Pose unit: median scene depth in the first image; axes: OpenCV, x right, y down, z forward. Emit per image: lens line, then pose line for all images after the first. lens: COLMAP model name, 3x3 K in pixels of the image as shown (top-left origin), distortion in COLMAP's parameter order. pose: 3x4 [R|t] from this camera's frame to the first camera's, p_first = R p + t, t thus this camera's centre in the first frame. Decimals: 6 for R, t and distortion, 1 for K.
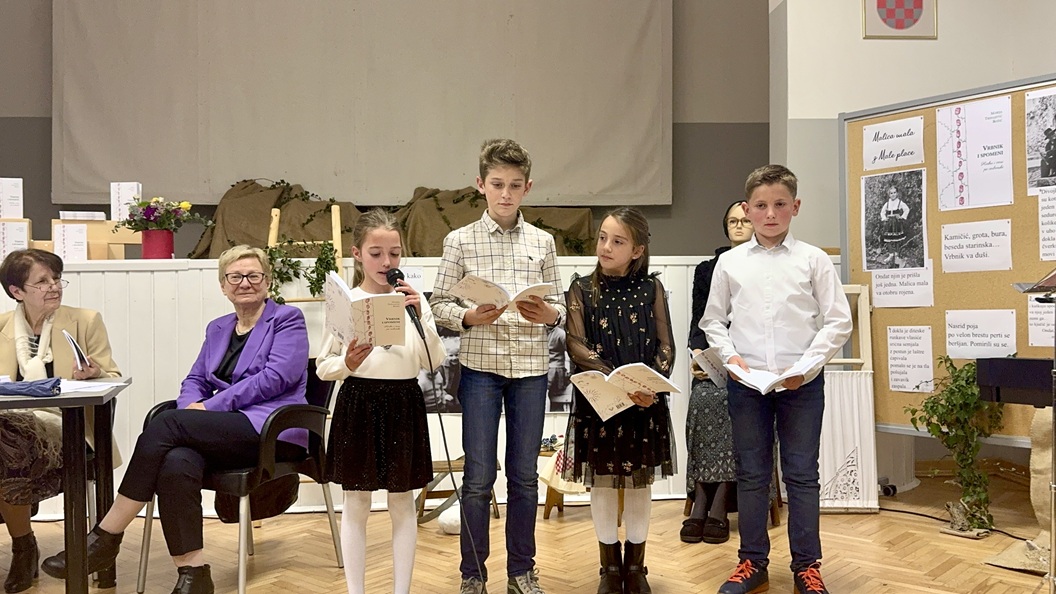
lens RADIAL K [[905.3, 0, 530.7], [0, 905.3, 308.2], [0, 0, 1]] dist [0.101151, -0.177869]
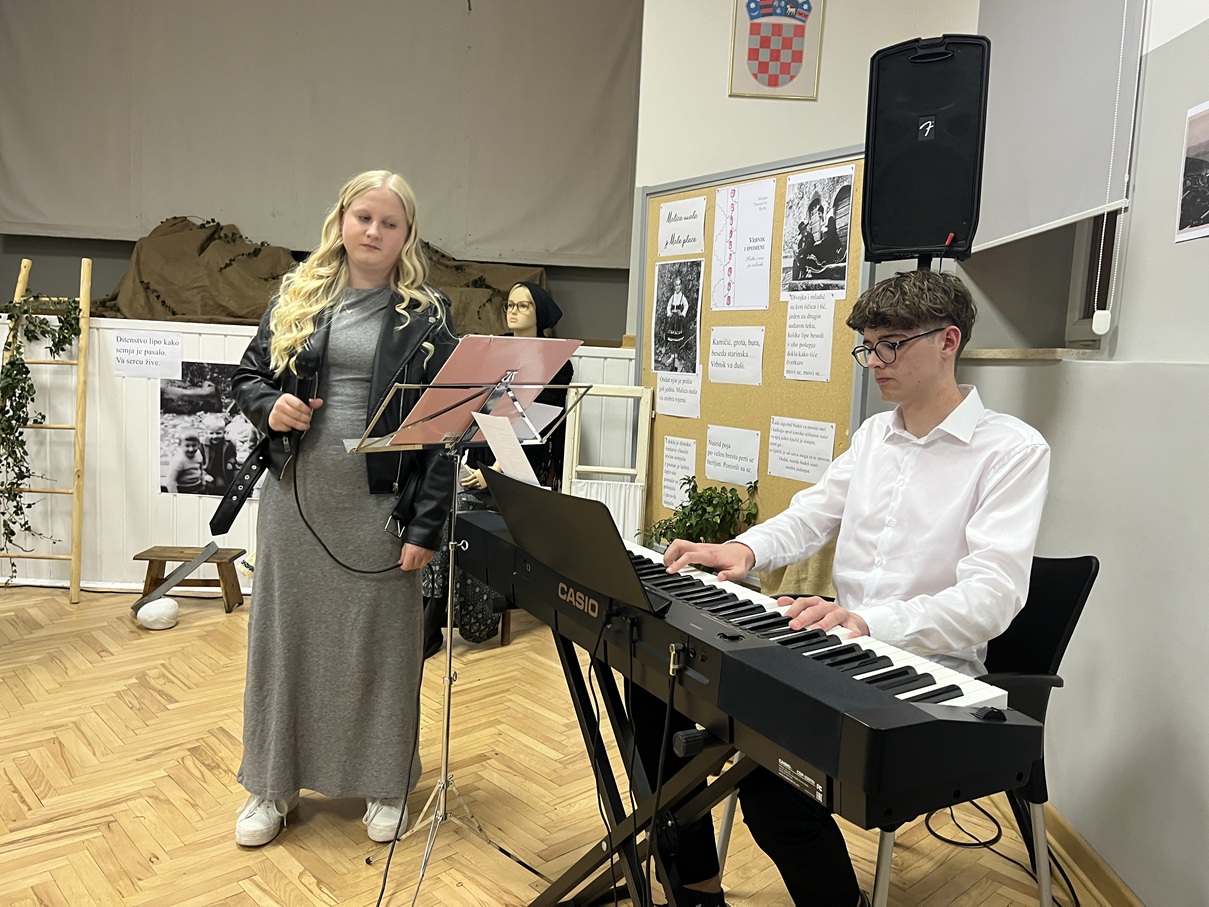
lens RADIAL K [[920.7, 0, 620.6], [0, 920.7, 454.7], [0, 0, 1]] dist [0.055039, -0.064663]
pose [[0.995479, 0.069606, -0.064620, 0.403311], [-0.062120, 0.991834, 0.111387, -0.058662], [0.071845, -0.106870, 0.991674, 0.104644]]
